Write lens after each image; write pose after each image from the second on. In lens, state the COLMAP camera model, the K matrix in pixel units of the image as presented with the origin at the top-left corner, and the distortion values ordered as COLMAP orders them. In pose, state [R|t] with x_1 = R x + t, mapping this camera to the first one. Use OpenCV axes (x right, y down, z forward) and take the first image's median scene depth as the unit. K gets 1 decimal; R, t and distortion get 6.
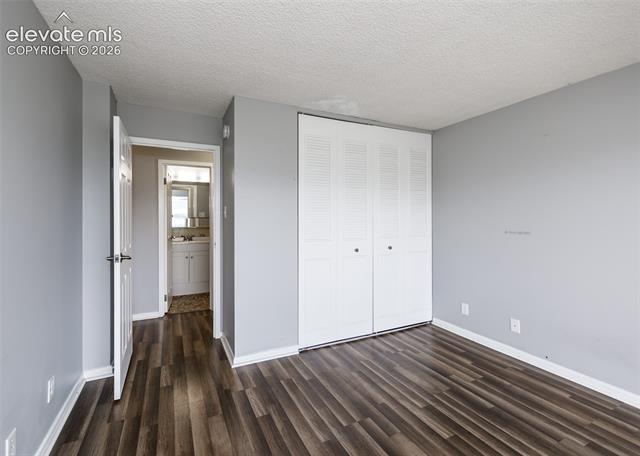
lens RADIAL K [[302.5, 0, 316.8], [0, 302.5, 224.6], [0, 0, 1]] dist [0.000494, 0.000269]
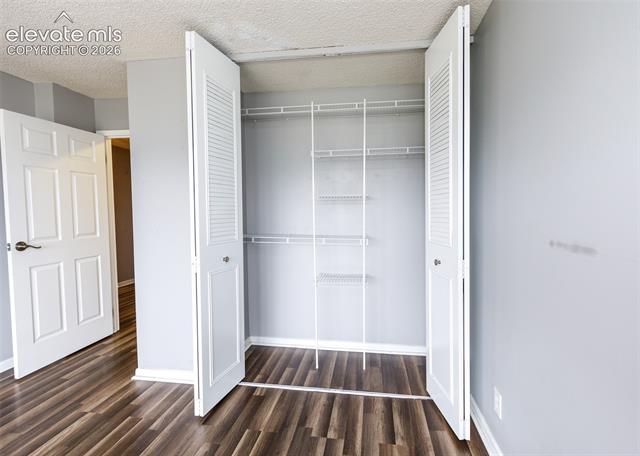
lens RADIAL K [[302.5, 0, 322.3], [0, 302.5, 225.3], [0, 0, 1]] dist [0.000494, 0.000269]
pose [[0.822694, 0.024167, -0.567971, 0.632957], [-0.008067, 0.999492, 0.030843, -0.005826], [0.568427, -0.020793, 0.822471, 0.568247]]
